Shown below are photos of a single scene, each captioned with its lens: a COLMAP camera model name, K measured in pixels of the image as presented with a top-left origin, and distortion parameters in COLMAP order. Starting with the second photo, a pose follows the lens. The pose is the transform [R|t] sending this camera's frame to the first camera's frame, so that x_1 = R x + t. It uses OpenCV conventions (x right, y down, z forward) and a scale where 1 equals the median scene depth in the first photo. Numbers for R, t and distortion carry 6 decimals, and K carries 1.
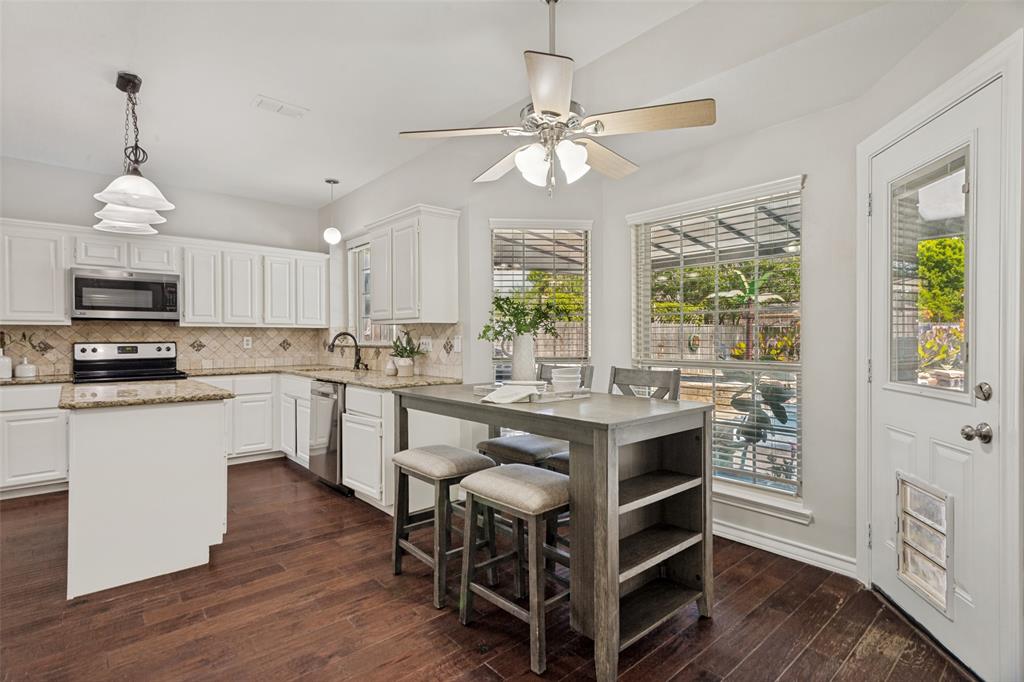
lens RADIAL K [[494.6, 0, 508.5], [0, 494.6, 341.6], [0, 0, 1]] dist [0.003966, 0.002574]
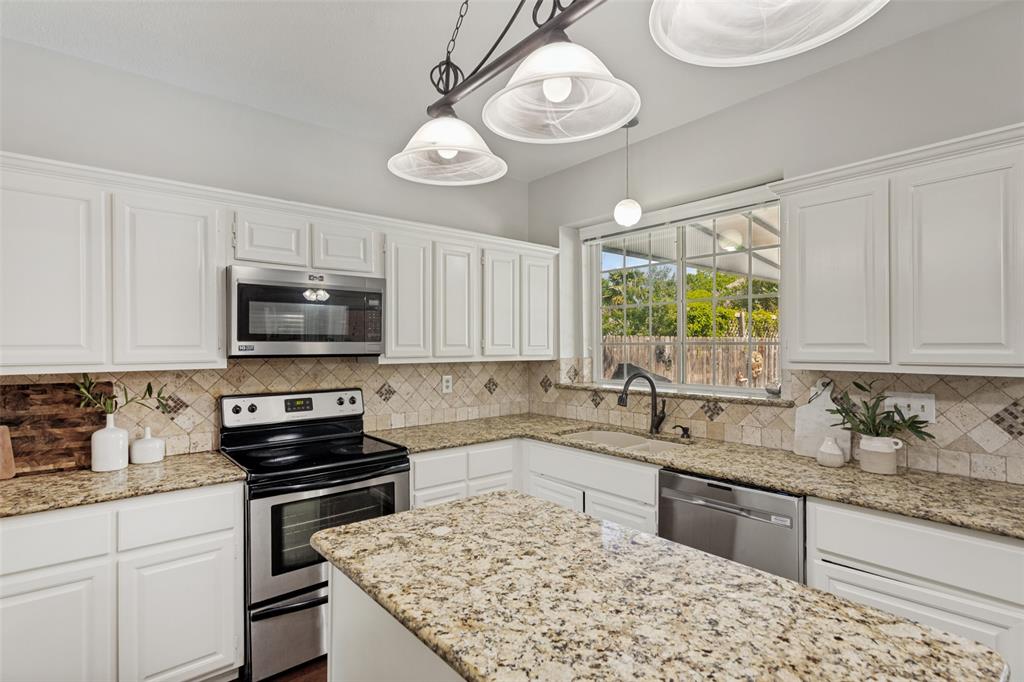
lens RADIAL K [[494.6, 0, 504.2], [0, 494.6, 350.2], [0, 0, 1]] dist [0.003966, 0.002574]
pose [[0.999782, -0.000630, -0.020882, -0.502842], [0.000596, 0.999999, -0.001614, -0.047579], [0.020883, 0.001601, 0.999781, 0.406676]]
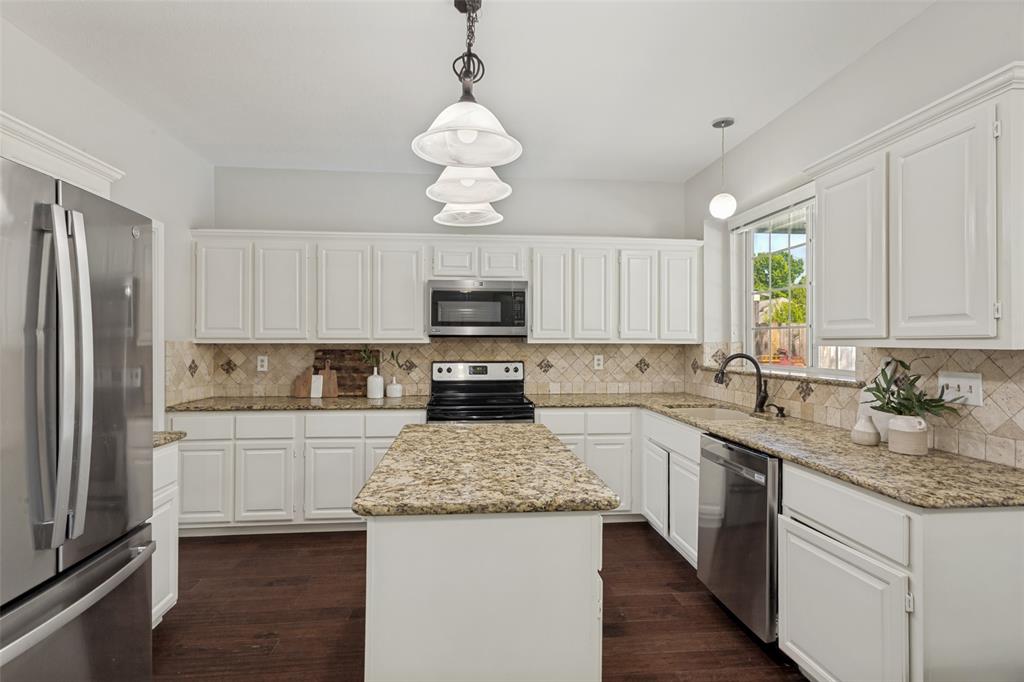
lens RADIAL K [[494.6, 0, 513.5], [0, 494.6, 339.1], [0, 0, 1]] dist [0.003966, 0.002574]
pose [[0.817322, 0.000897, -0.576180, -0.209145], [-0.008715, 0.999904, -0.010806, -0.029228], [0.576115, 0.013853, 0.817251, 0.315324]]
